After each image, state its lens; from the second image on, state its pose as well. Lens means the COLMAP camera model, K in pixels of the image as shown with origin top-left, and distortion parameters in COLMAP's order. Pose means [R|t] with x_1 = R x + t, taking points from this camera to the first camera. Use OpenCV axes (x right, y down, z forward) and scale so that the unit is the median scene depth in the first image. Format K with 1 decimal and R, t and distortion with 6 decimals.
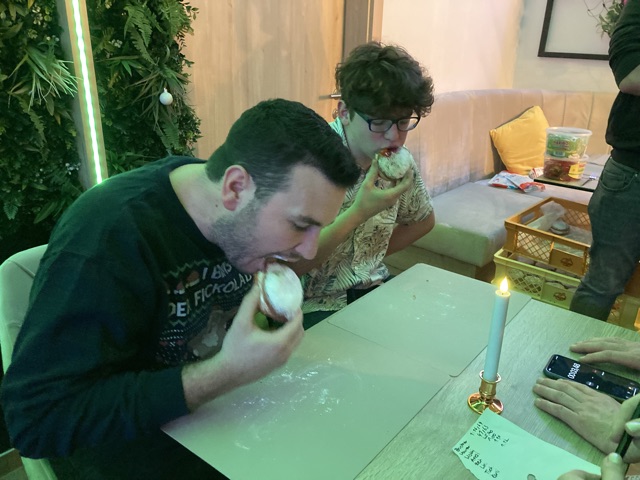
lens RADIAL K [[525.6, 0, 321.7], [0, 525.6, 242.3], [0, 0, 1]] dist [0.007187, 0.002251]
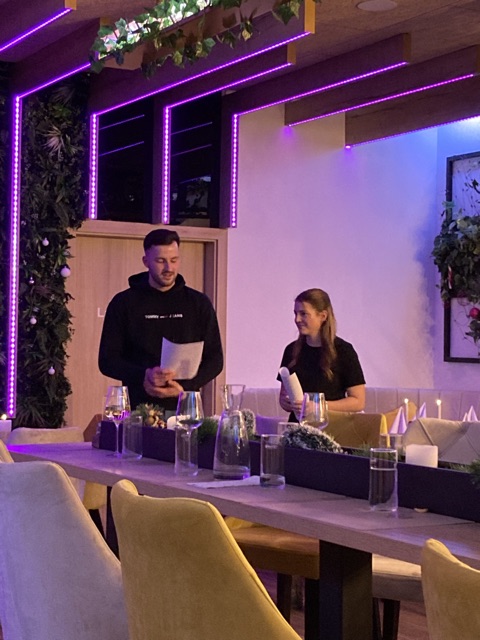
lens RADIAL K [[1267.6, 0, 235.0], [0, 1267.6, 320.1], [0, 0, 1]] dist [0.146939, 0.000000]
pose [[0.942161, -0.019491, -0.334593, 2.072064], [-0.114154, 0.919958, -0.375028, 1.336674], [0.315121, 0.391532, 0.864524, -3.168428]]
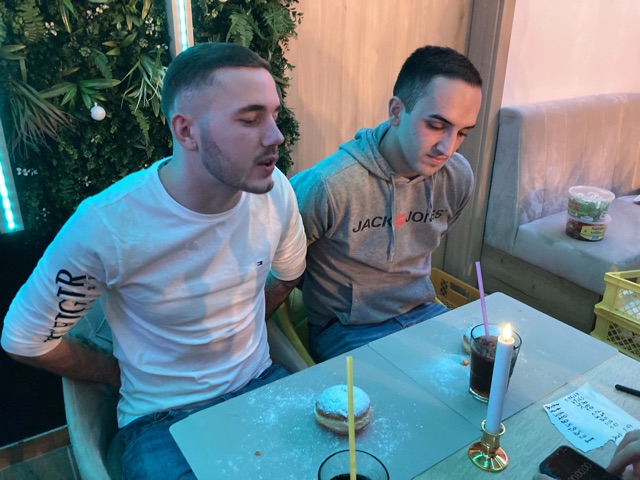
lens RADIAL K [[525.6, 0, 315.1], [0, 525.6, 240.9], [0, 0, 1]] dist [0.007187, 0.002251]
pose [[0.958402, 0.096651, -0.268561, 0.110272], [-0.093514, 0.995317, 0.024483, -0.037021], [0.269669, 0.001649, 0.962952, 0.031910]]
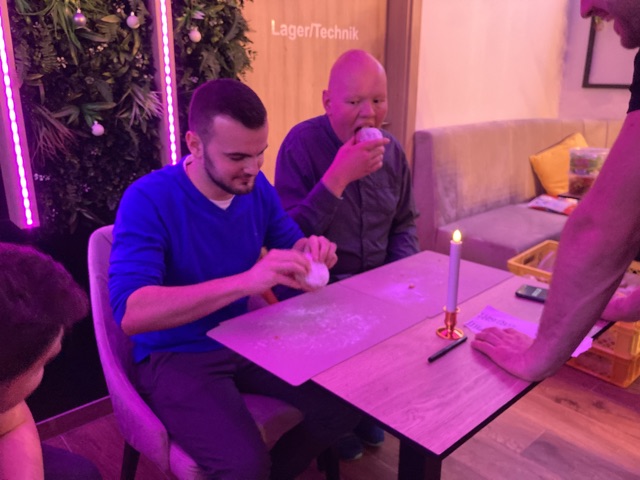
lens RADIAL K [[525.6, 0, 302.1], [0, 525.6, 238.5], [0, 0, 1]] dist [0.007187, 0.002251]
pose [[0.987321, 0.018473, -0.157661, 0.084730], [-0.031328, 0.996347, -0.079441, 0.106106], [0.155617, 0.083373, 0.984293, -0.200880]]
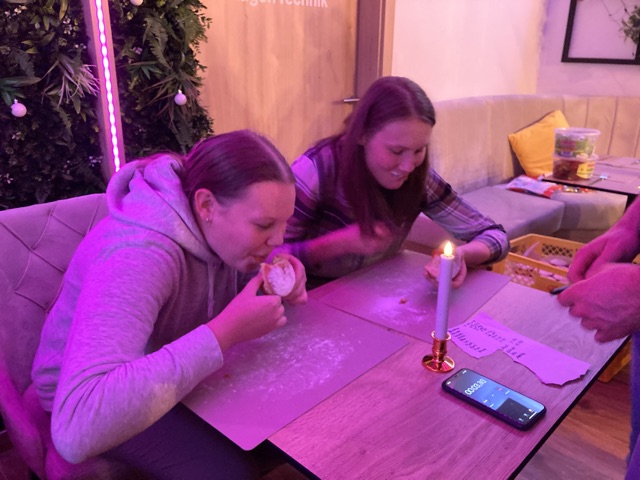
lens RADIAL K [[525.6, 0, 305.7], [0, 525.6, 238.8], [0, 0, 1]] dist [0.007187, 0.002251]
pose [[0.995019, 0.012860, -0.098848, 0.081129], [-0.016189, 0.999326, -0.032941, 0.052352], [0.098358, 0.034377, 0.994557, -0.061914]]
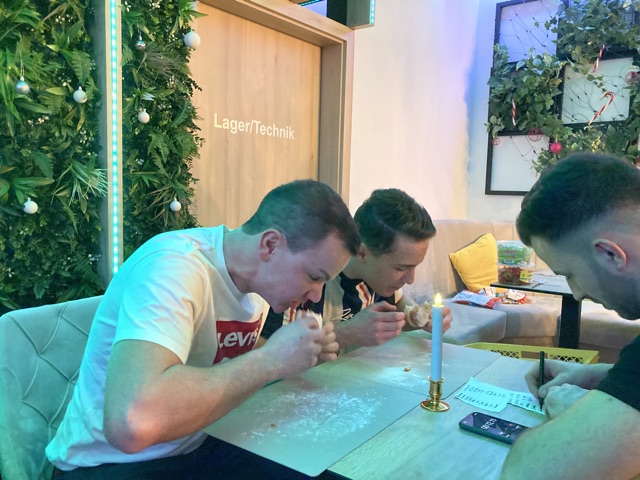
lens RADIAL K [[525.6, 0, 311.0], [0, 525.6, 243.7], [0, 0, 1]] dist [0.007187, 0.002251]
pose [[0.999191, -0.005629, 0.039825, -0.038208], [0.016431, 0.960897, -0.276420, 0.150921], [-0.036712, 0.276850, 0.960212, -0.139816]]
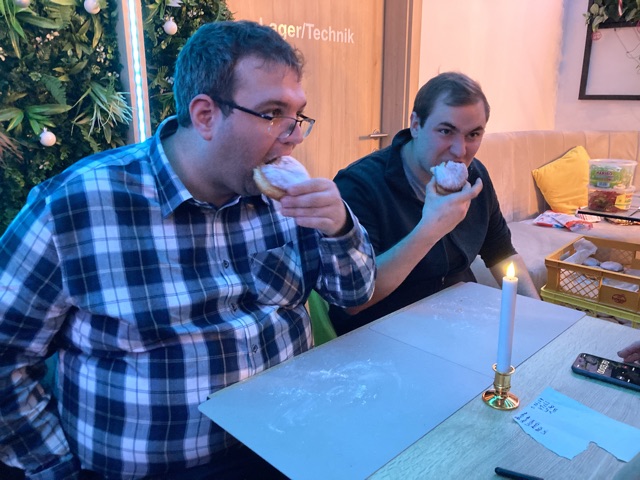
lens RADIAL K [[525.6, 0, 321.1], [0, 525.6, 236.5], [0, 0, 1]] dist [0.007187, 0.002251]
pose [[0.996416, -0.004406, -0.084474, 0.011757], [-0.005552, 0.993083, -0.117287, 0.067286], [0.084406, 0.117335, 0.989499, -0.010145]]
